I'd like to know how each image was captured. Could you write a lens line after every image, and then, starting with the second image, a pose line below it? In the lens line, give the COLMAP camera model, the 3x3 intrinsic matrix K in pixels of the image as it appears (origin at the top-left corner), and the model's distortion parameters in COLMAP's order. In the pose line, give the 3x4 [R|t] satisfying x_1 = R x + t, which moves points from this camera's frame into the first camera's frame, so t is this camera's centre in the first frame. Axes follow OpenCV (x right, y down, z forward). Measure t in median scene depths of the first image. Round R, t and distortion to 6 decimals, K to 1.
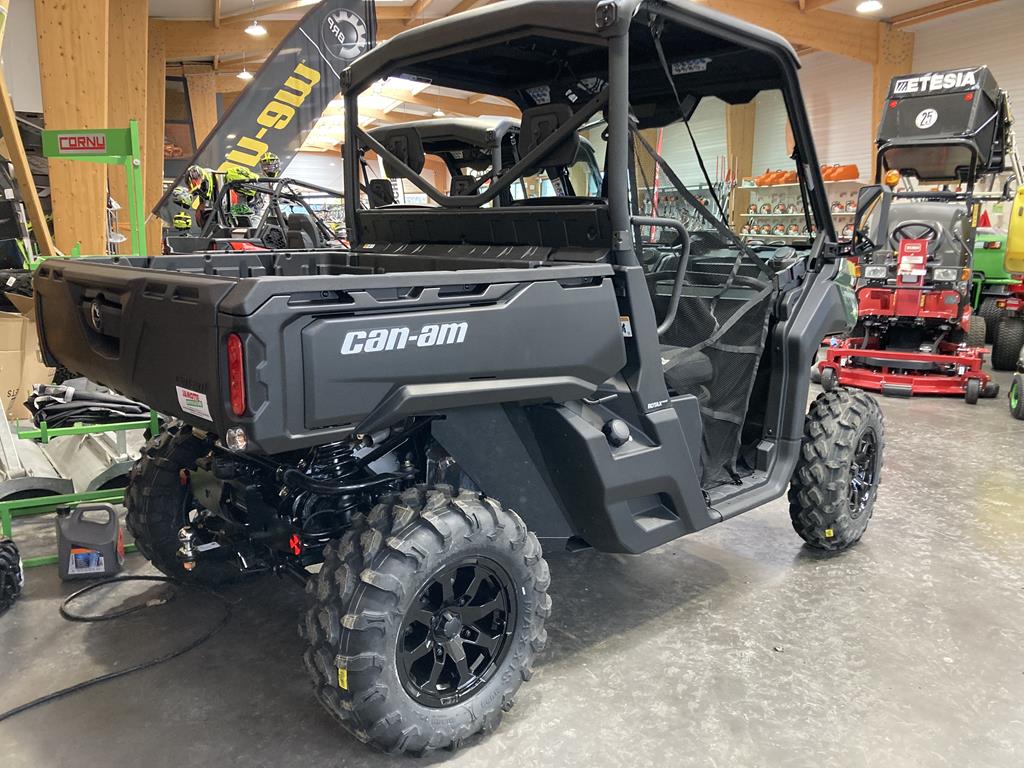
lens RADIAL K [[830.2, 0, 501.8], [0, 830.2, 379.9], [0, 0, 1]] dist [0.037557, -0.035233]
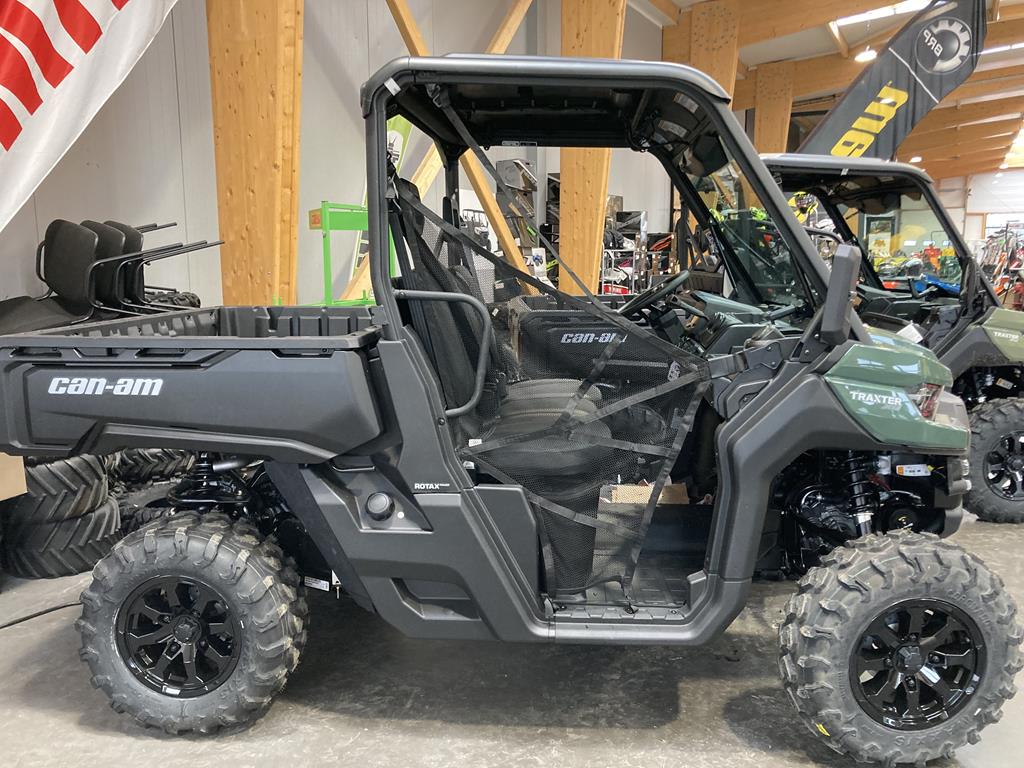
lens RADIAL K [[830.2, 0, 509.9], [0, 830.2, 384.5], [0, 0, 1]] dist [0.037557, -0.035233]
pose [[0.691484, 0.105692, -0.714618, 0.897472], [-0.123856, 0.991937, 0.026861, -0.120100], [0.711694, 0.069936, 0.698999, 0.391229]]
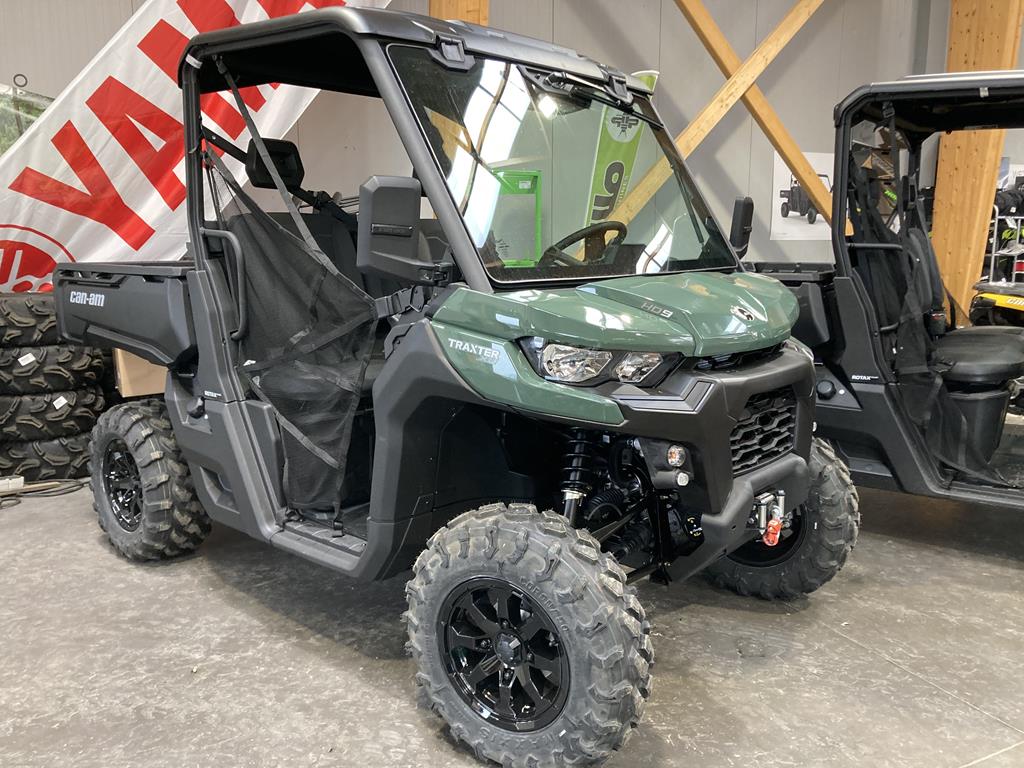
lens RADIAL K [[830.2, 0, 516.3], [0, 830.2, 385.4], [0, 0, 1]] dist [0.037557, -0.035233]
pose [[0.115997, 0.170210, -0.978557, 1.324947], [-0.176434, 0.973070, 0.148341, -0.220599], [0.977454, 0.155444, 0.142904, 1.222599]]
